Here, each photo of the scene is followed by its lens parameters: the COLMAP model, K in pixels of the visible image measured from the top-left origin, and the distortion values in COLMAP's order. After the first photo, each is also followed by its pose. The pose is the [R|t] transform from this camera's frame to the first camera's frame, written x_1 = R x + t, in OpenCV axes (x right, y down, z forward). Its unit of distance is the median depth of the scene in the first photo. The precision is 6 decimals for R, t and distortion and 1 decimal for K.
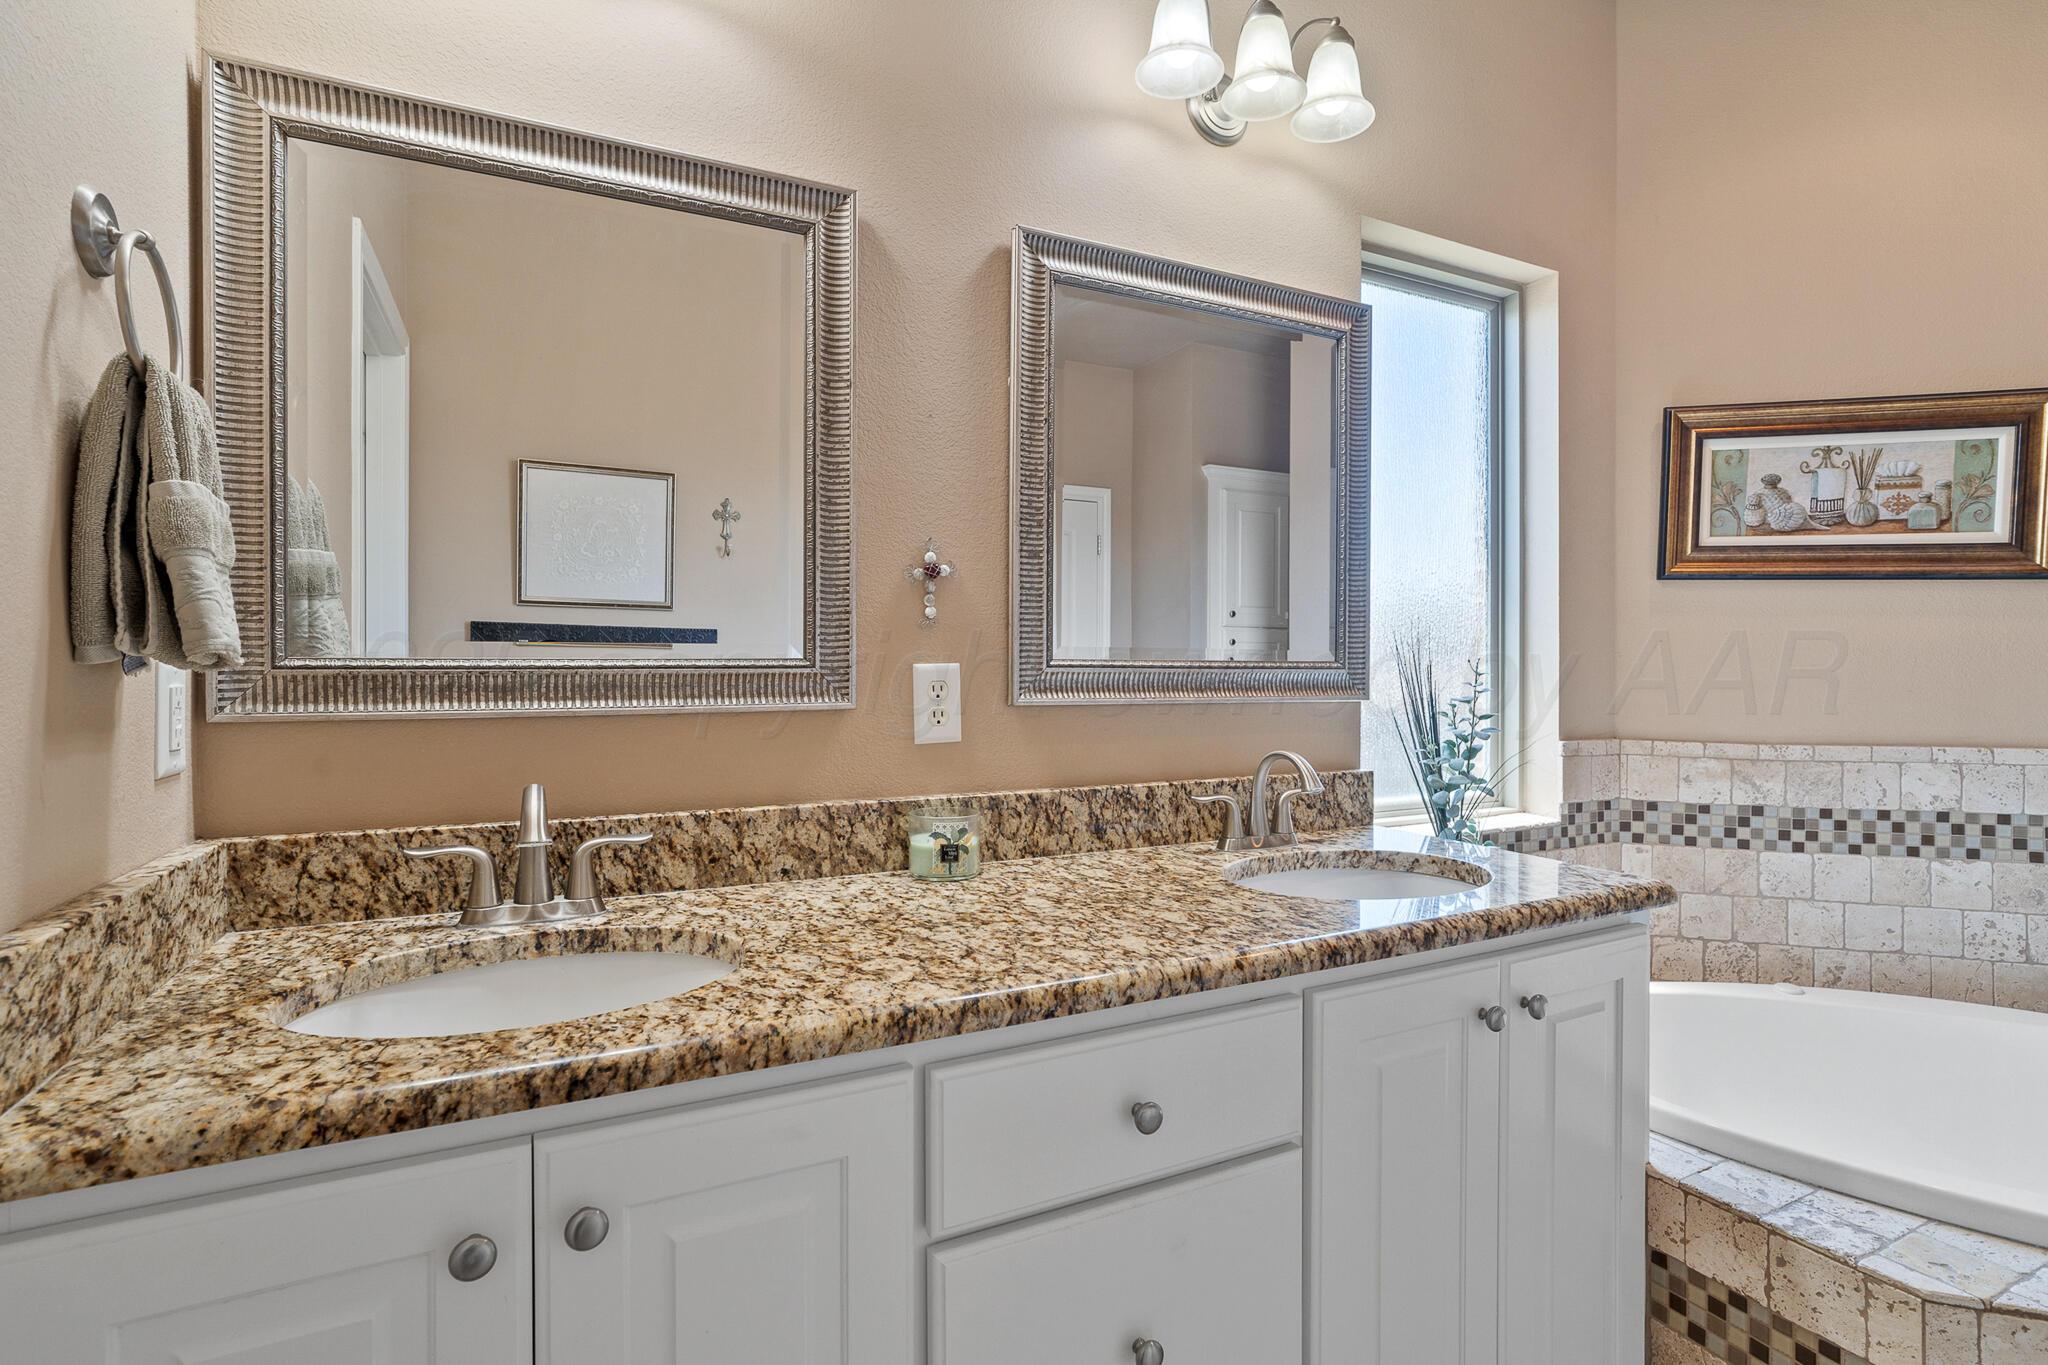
lens RADIAL K [[968.0, 0, 1019.4], [0, 968.0, 675.7], [0, 0, 1]] dist [-0.027463, 0.013243]
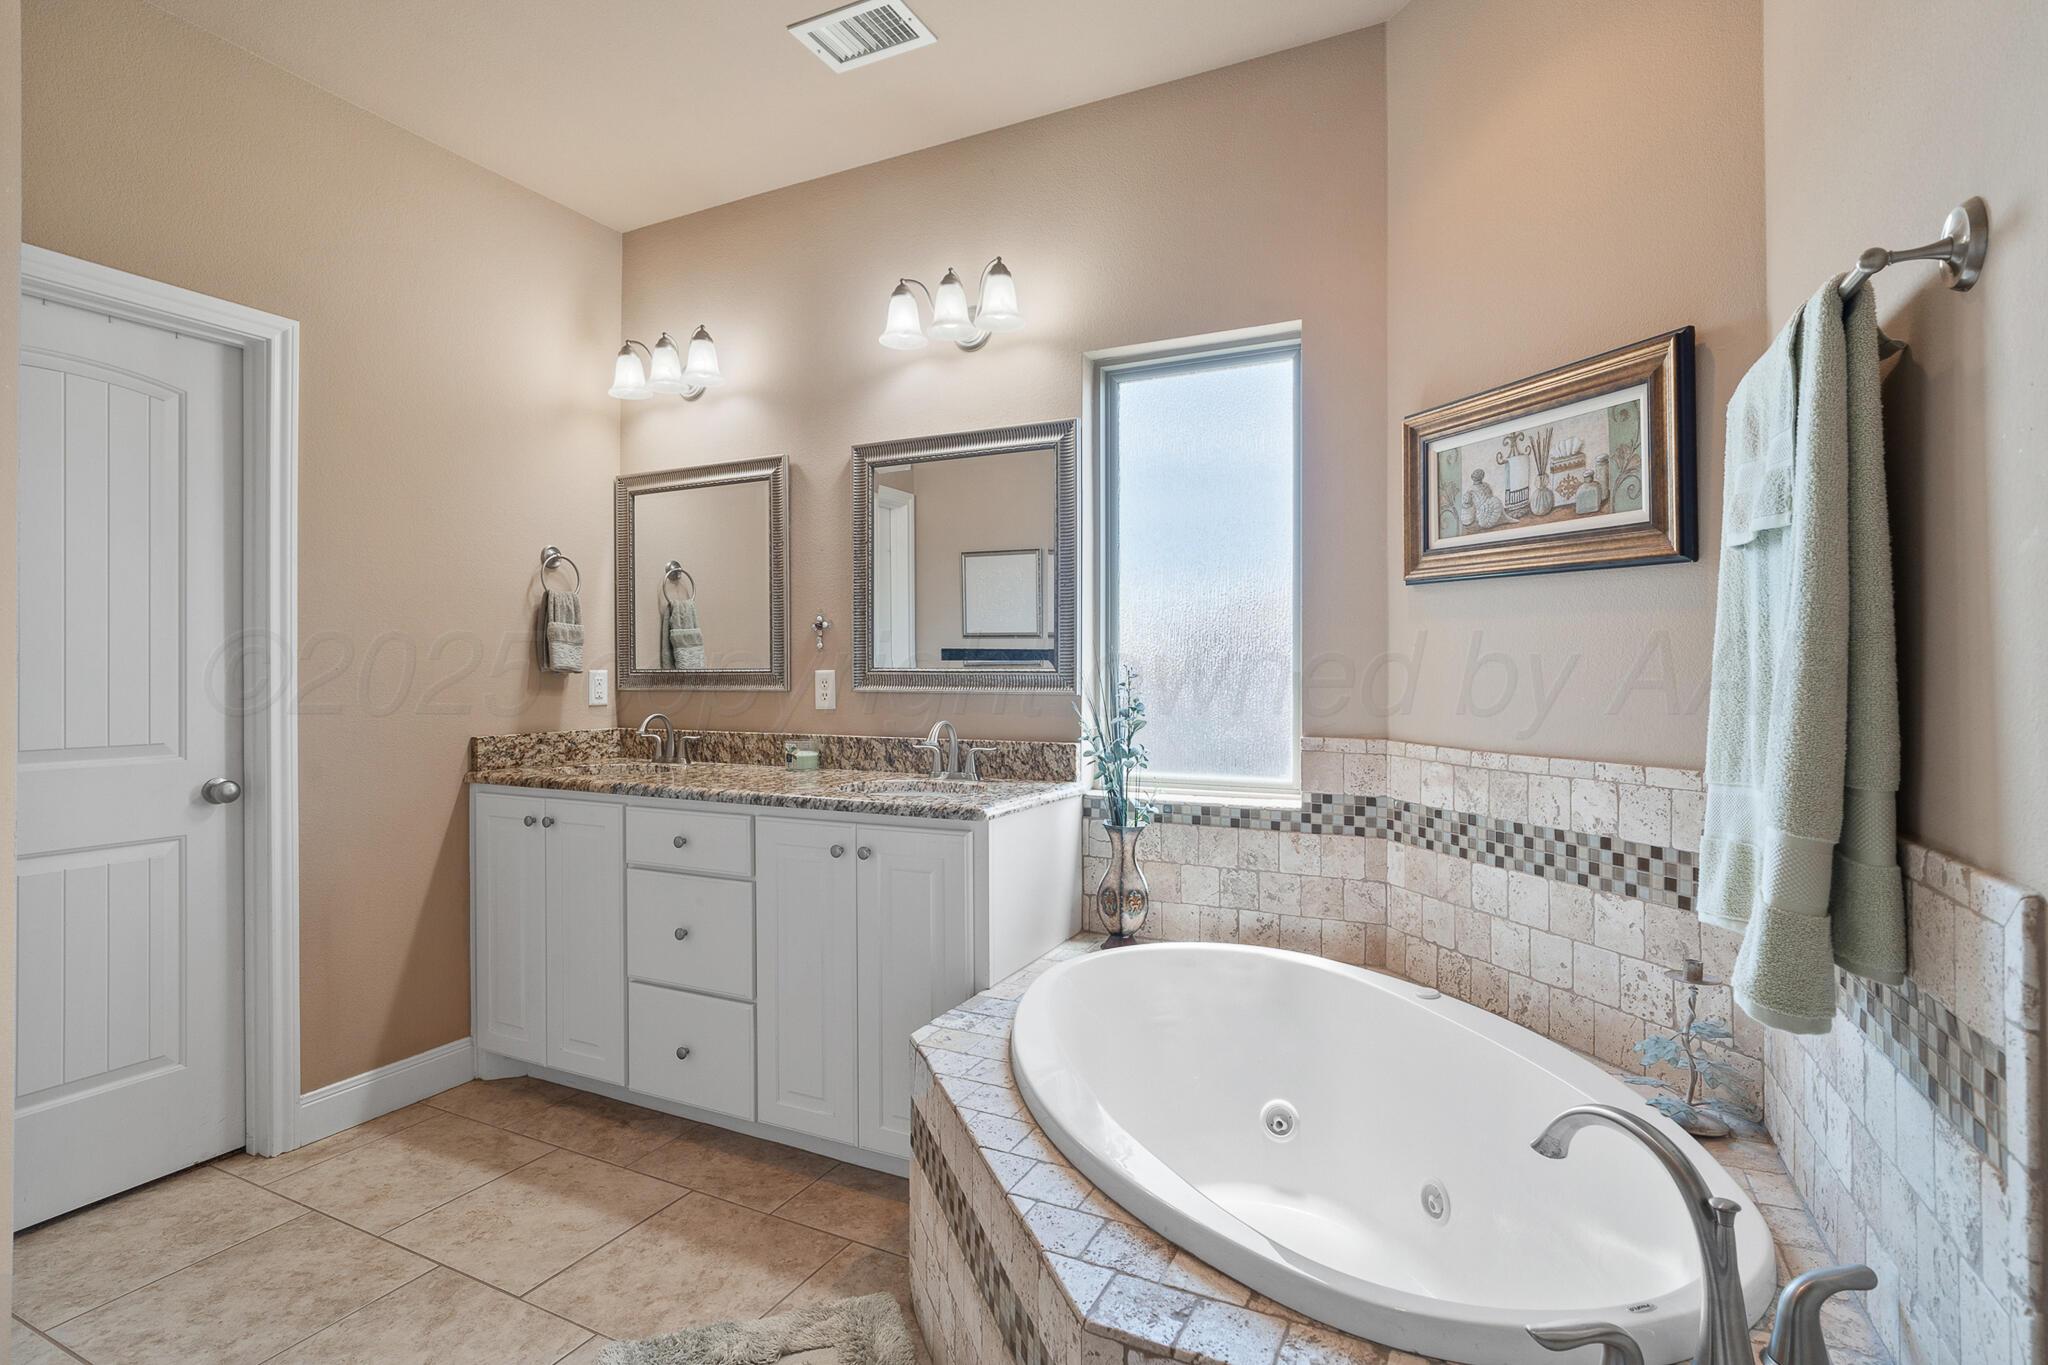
lens RADIAL K [[968.0, 0, 1019.4], [0, 968.0, 675.7], [0, 0, 1]] dist [-0.027463, 0.013243]
pose [[0.617817, 0.001753, -0.786320, 1.330866], [-0.004952, 0.999986, -0.001661, 0.000177], [0.786306, 0.004920, 0.617817, 0.044896]]
